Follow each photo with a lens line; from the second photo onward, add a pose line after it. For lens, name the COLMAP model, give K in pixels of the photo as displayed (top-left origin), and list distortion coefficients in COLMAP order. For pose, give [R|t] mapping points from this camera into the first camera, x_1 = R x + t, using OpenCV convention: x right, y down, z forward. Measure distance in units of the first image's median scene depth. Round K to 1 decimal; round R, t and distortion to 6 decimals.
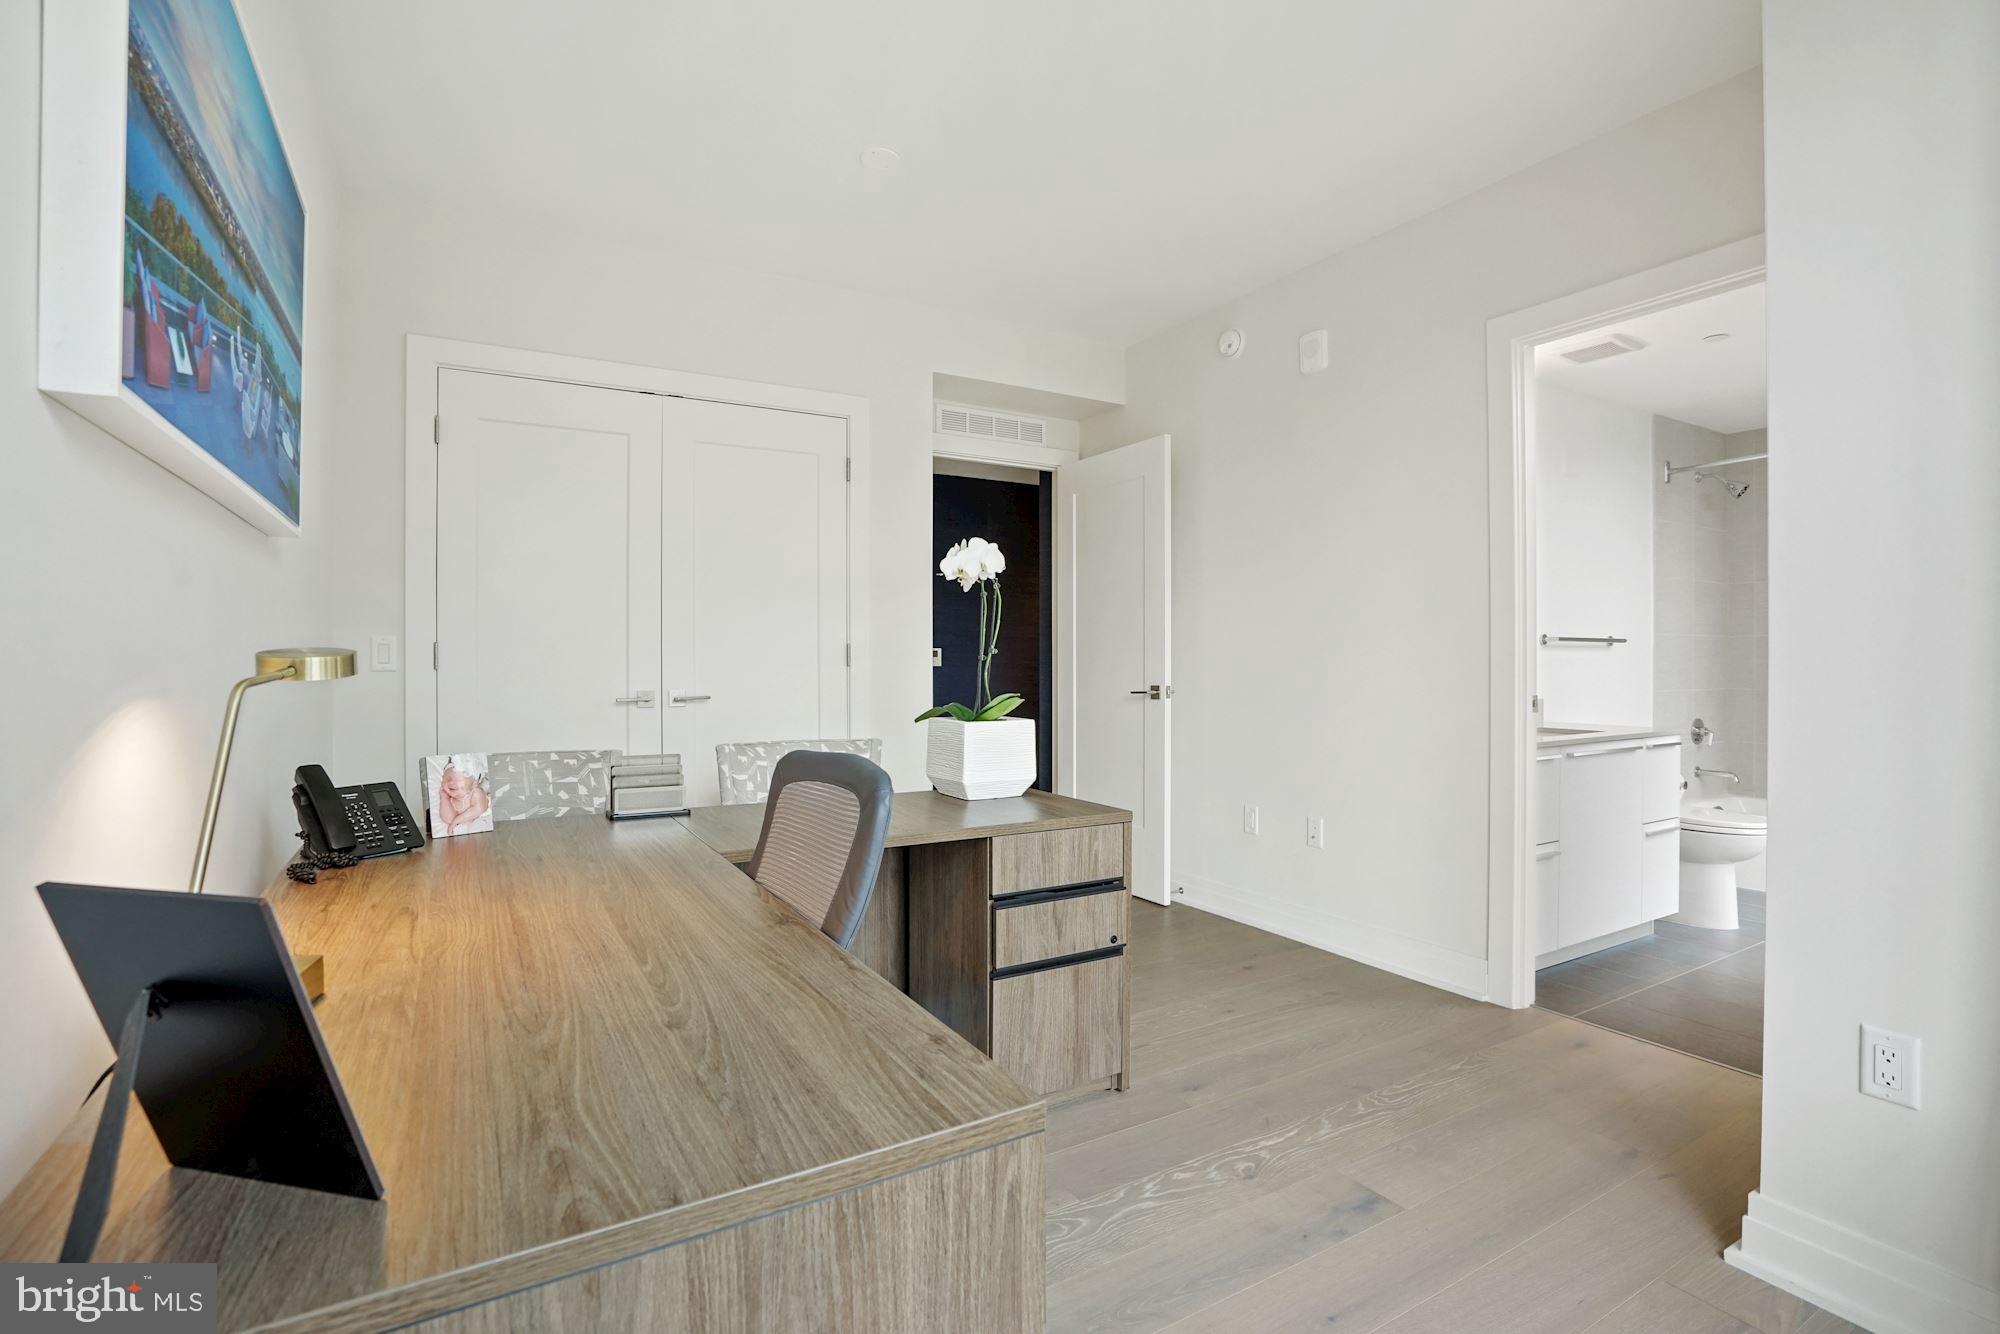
lens RADIAL K [[936.3, 0, 1008.2], [0, 936.3, 663.3], [0, 0, 1]] dist [-0.041567, 0.014572]
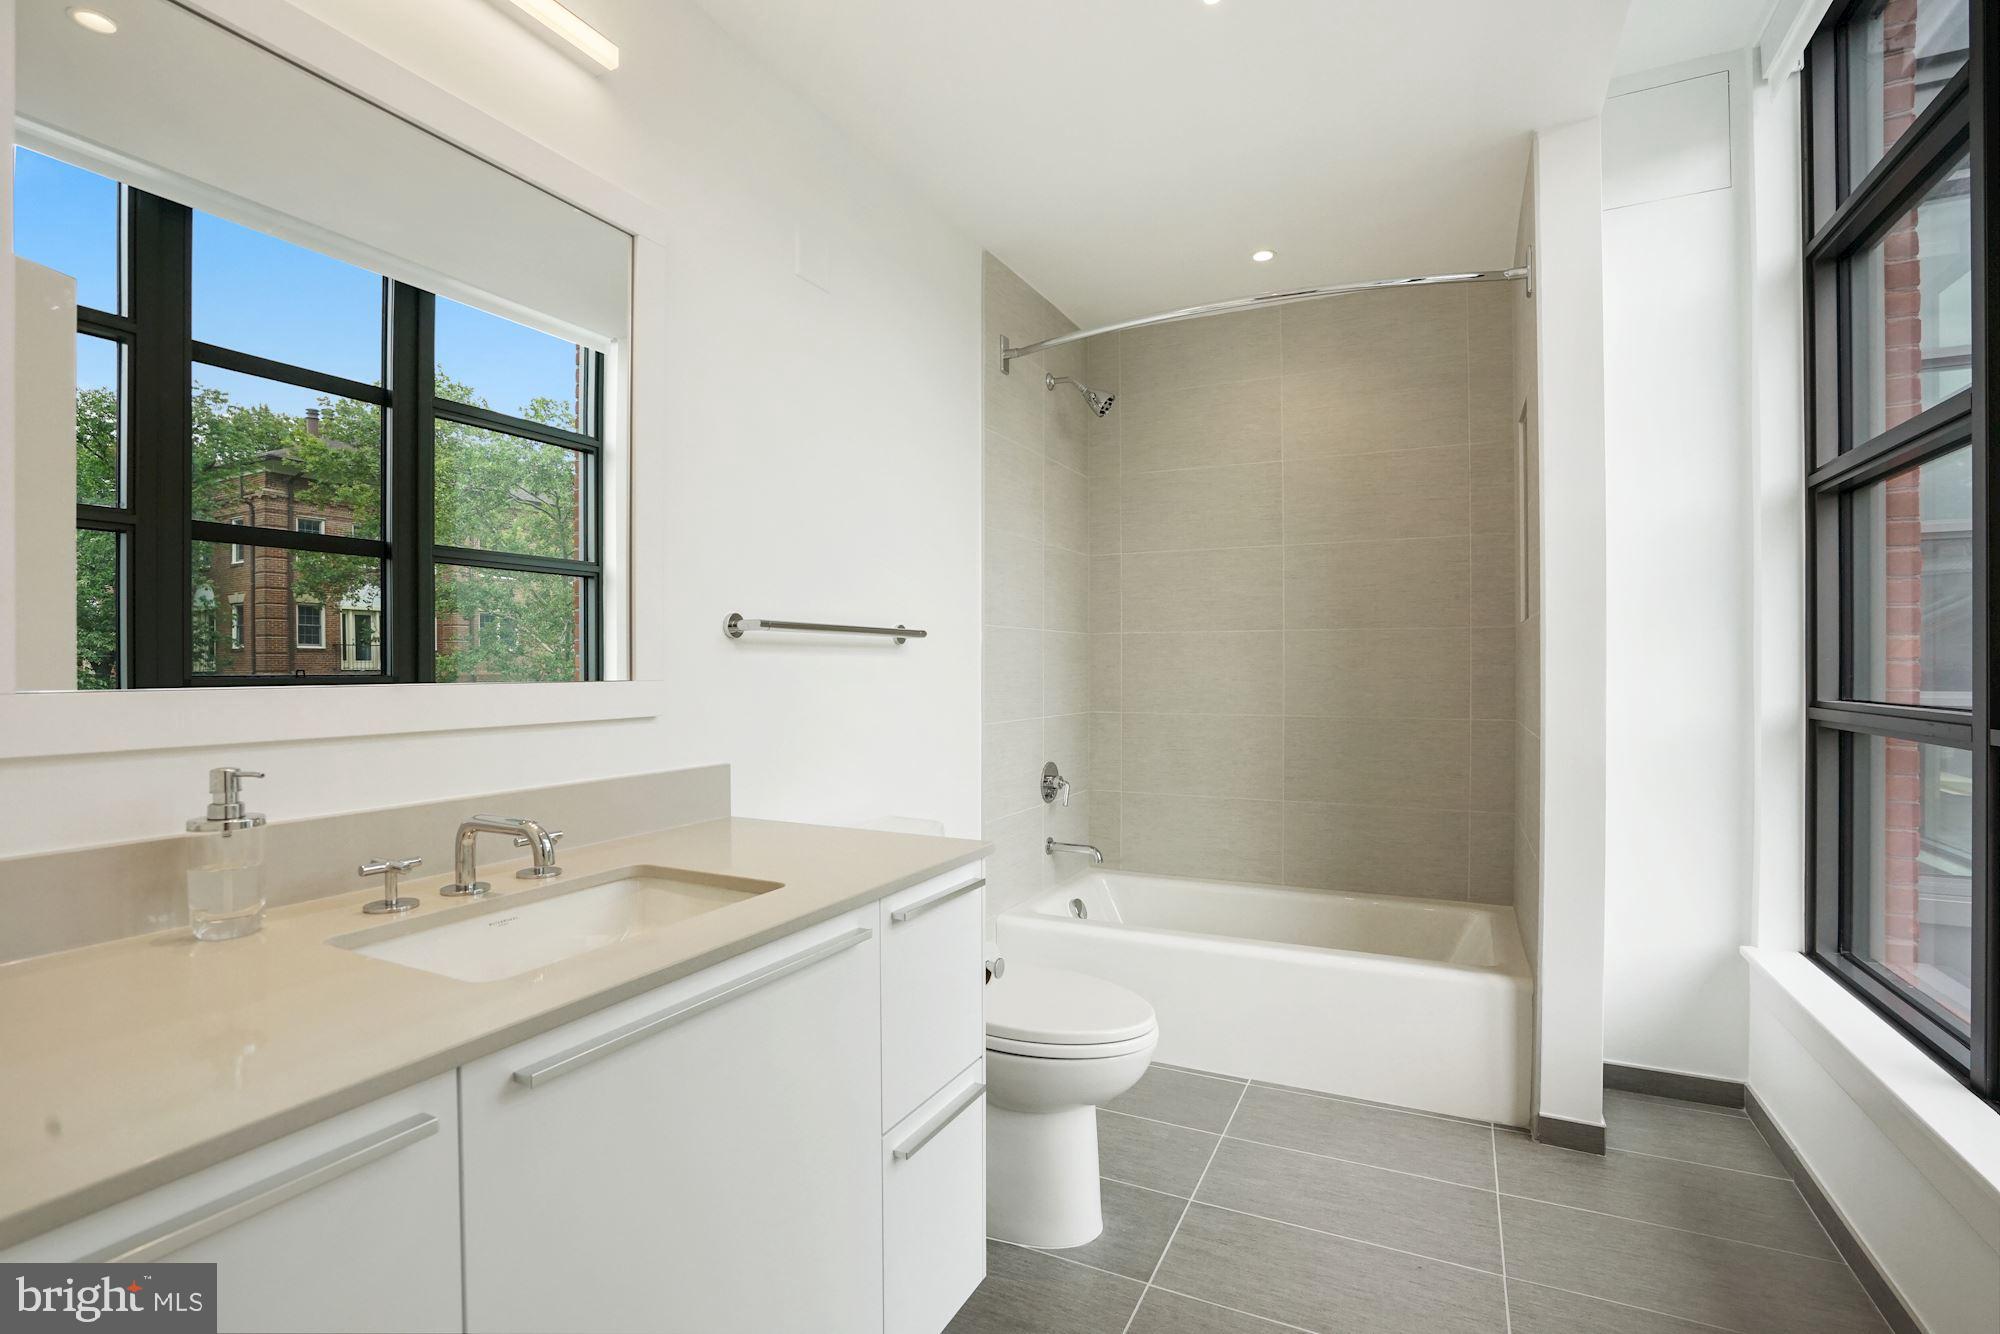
lens RADIAL K [[936.3, 0, 1000.9], [0, 936.3, 668.7], [0, 0, 1]] dist [-0.041567, 0.014572]
pose [[0.845628, -0.001292, 0.533771, 0.390698], [0.001215, 0.999999, 0.000496, -0.004685], [-0.533771, 0.000229, 0.845629, 0.488245]]
